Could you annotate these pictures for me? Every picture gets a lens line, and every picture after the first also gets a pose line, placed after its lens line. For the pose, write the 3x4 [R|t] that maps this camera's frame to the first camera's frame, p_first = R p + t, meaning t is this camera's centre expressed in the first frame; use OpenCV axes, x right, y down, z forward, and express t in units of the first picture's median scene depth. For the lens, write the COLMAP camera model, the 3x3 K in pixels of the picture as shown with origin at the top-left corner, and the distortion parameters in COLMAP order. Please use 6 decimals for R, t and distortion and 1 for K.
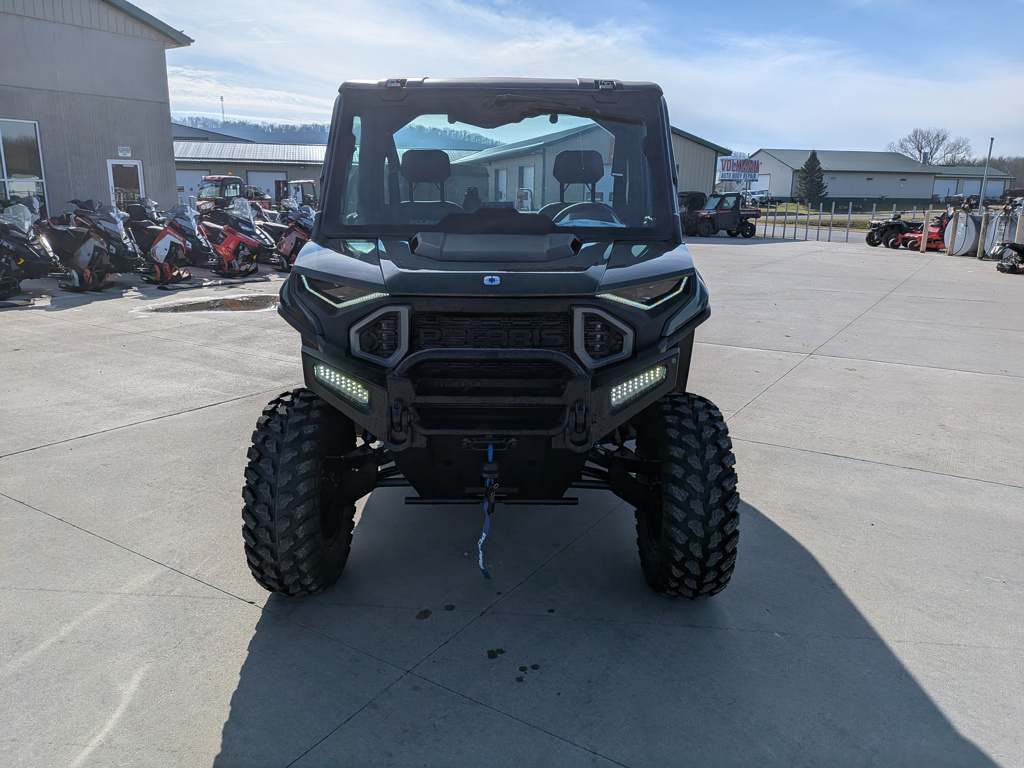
lens RADIAL K [[814.8, 0, 512.6], [0, 814.8, 401.2], [0, 0, 1]] dist [0.079273, -0.137487]
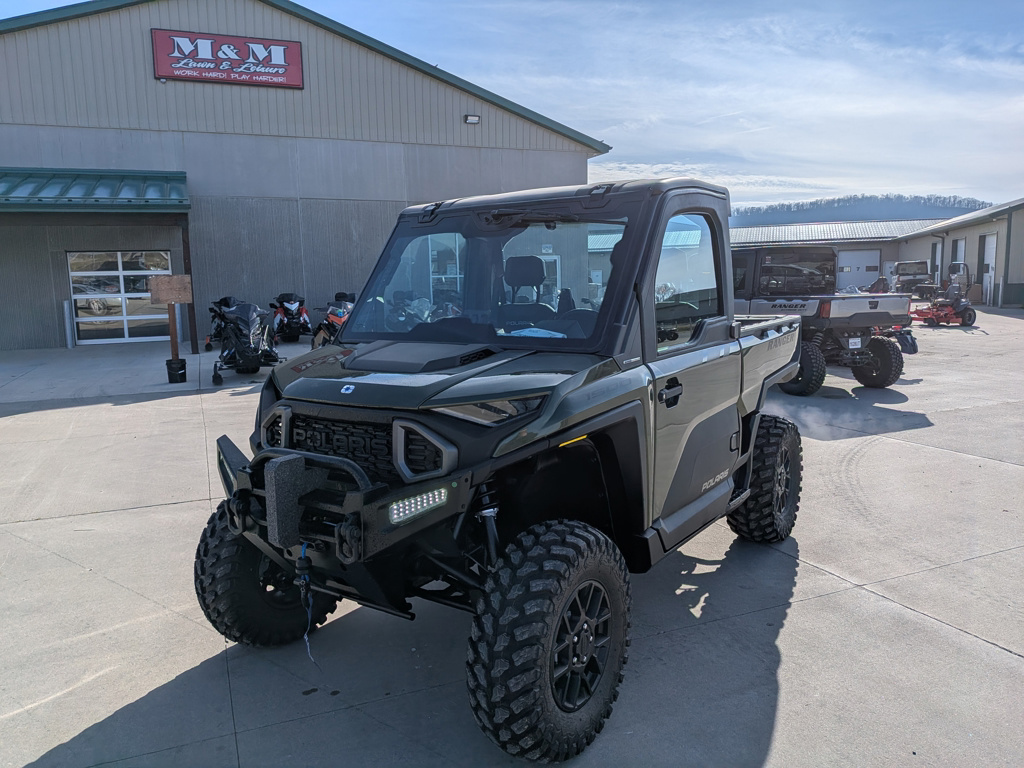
lens RADIAL K [[803.2, 0, 476.8], [0, 803.2, 386.7], [0, 0, 1]] dist [0.072868, -0.137537]
pose [[0.792561, 0.052421, -0.607535, 0.165156], [-0.115469, 0.991175, -0.065112, -0.022172], [0.598760, 0.121757, 0.791620, 0.056738]]
